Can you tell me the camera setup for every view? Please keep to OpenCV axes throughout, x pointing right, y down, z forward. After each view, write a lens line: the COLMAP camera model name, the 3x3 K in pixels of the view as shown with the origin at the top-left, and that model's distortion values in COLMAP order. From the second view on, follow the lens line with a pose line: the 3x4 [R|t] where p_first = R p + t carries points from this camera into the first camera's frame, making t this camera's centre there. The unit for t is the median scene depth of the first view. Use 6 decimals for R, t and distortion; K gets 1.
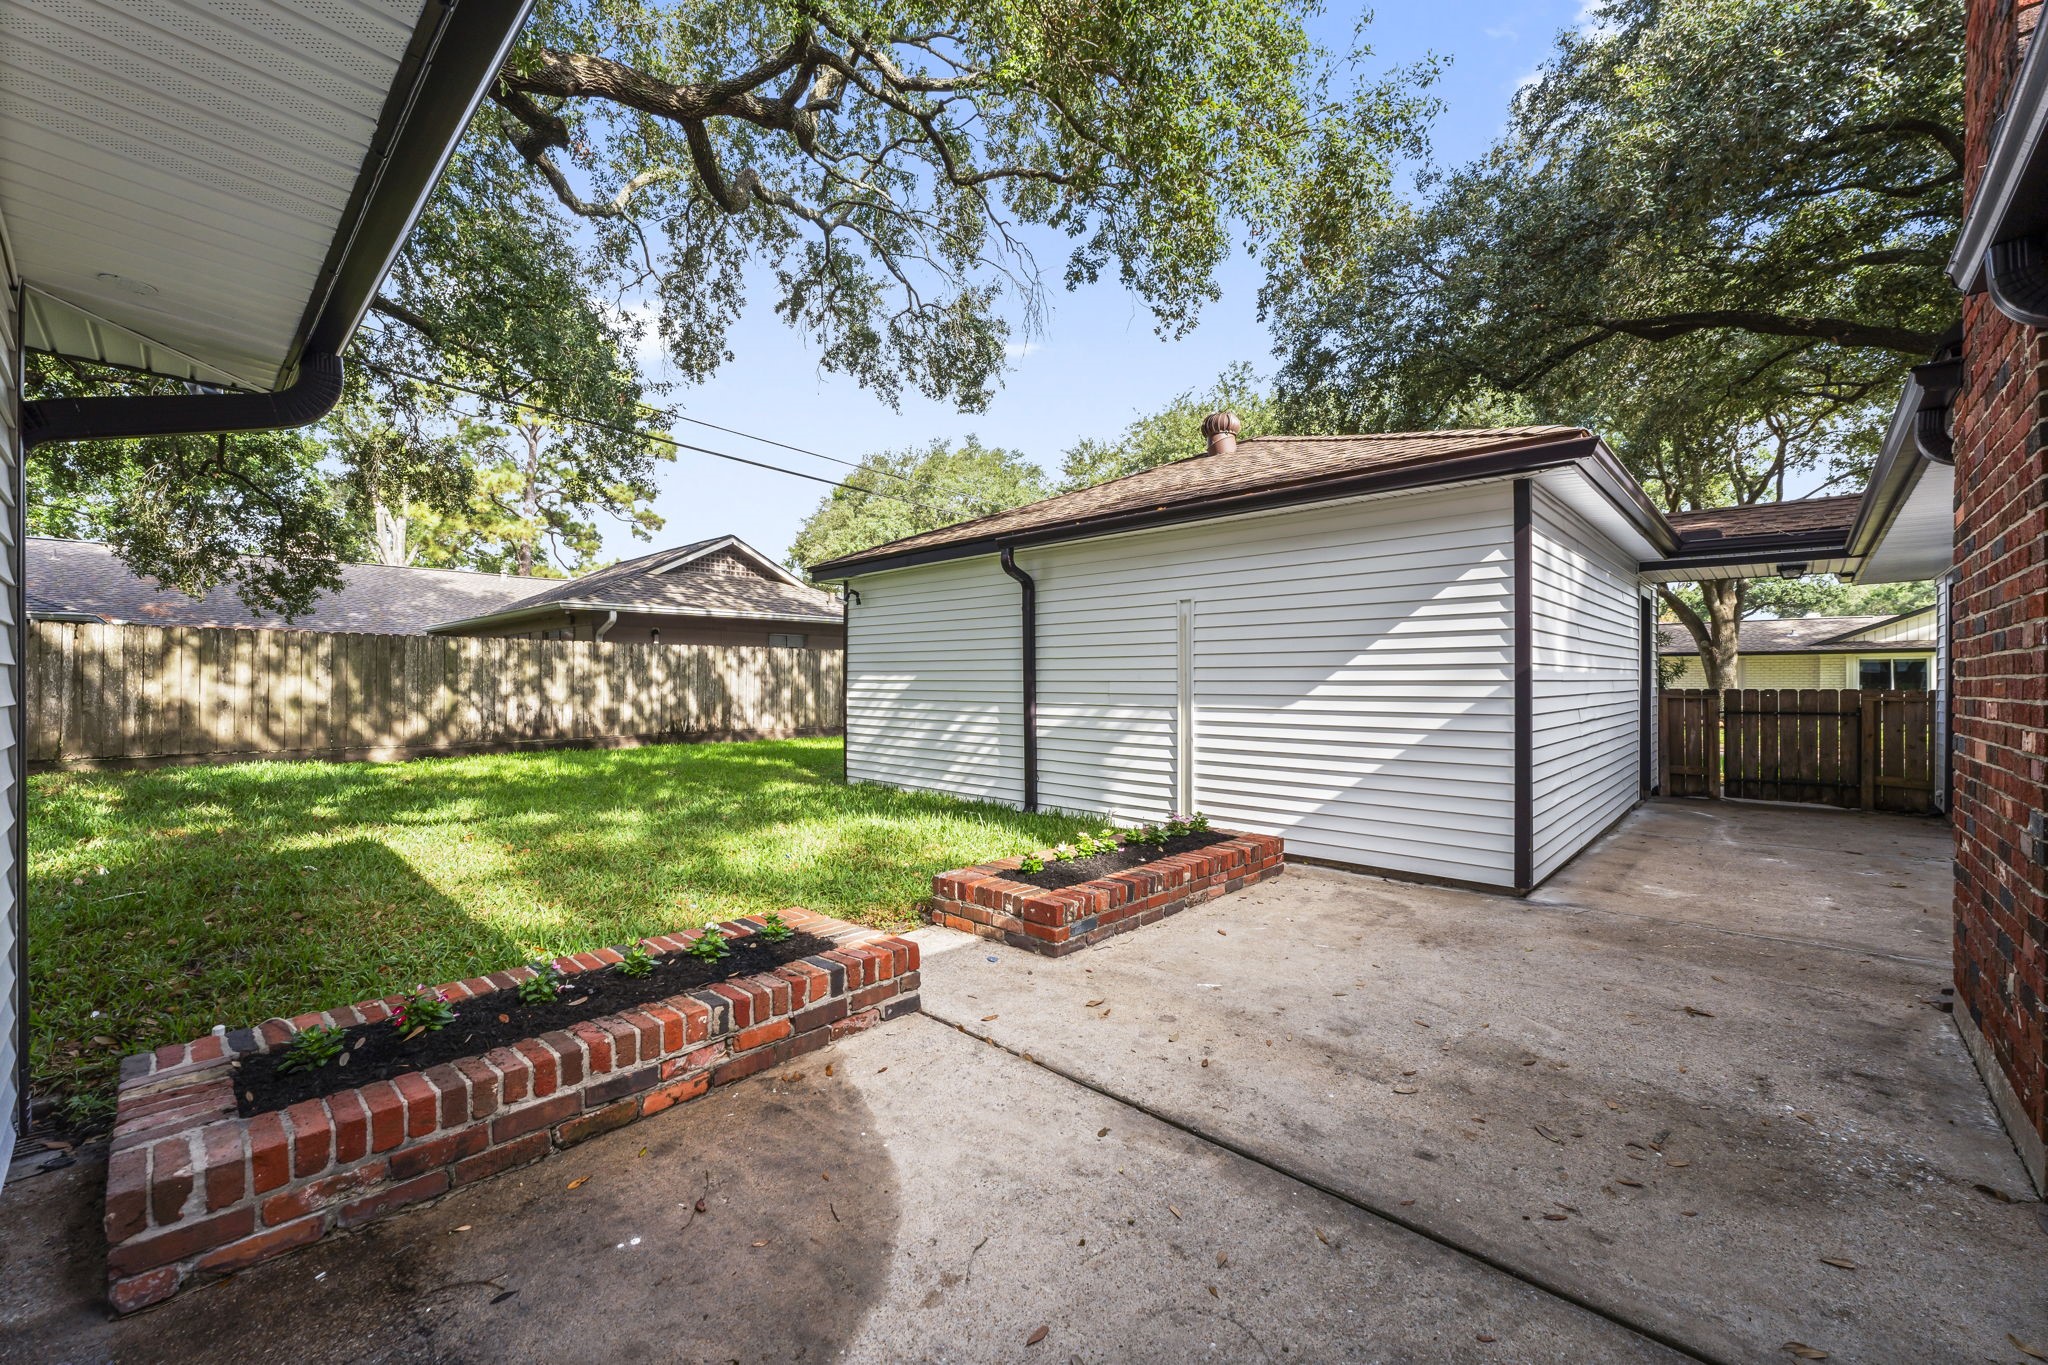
lens RADIAL K [[816.7, 0, 1007.1], [0, 816.7, 667.9], [0, 0, 1]] dist [0.001964, 0.000216]
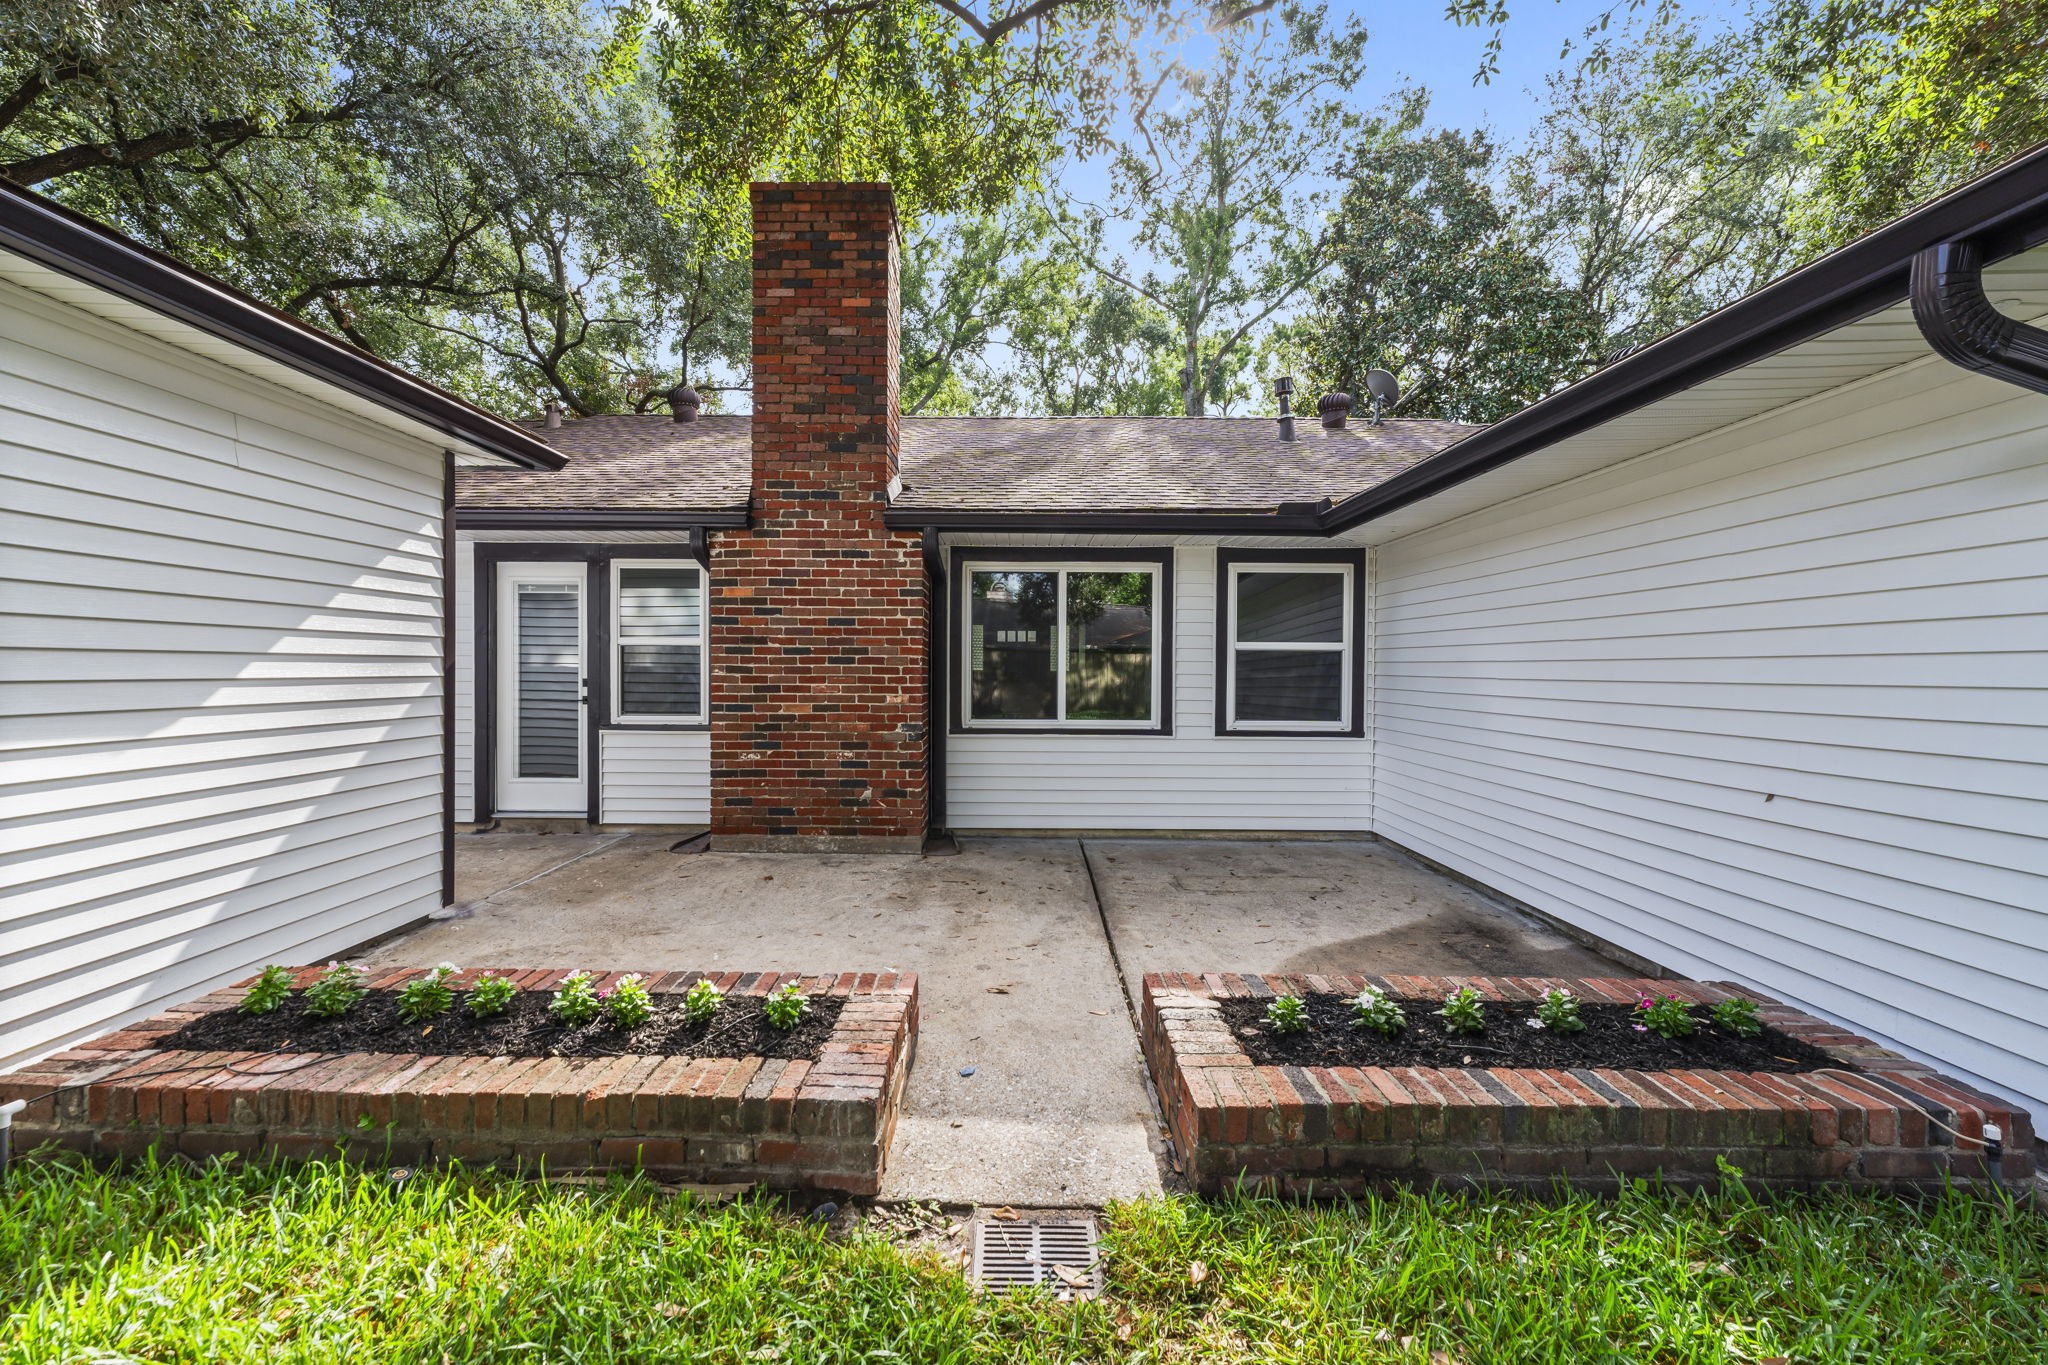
lens RADIAL K [[816.7, 0, 1007.1], [0, 816.7, 667.9], [0, 0, 1]] dist [0.001964, 0.000216]
pose [[-0.687500, -0.006428, 0.726156, -0.684328], [-0.020476, 0.999735, -0.010537, 0.005020], [-0.725896, -0.022113, -0.687449, 1.791242]]
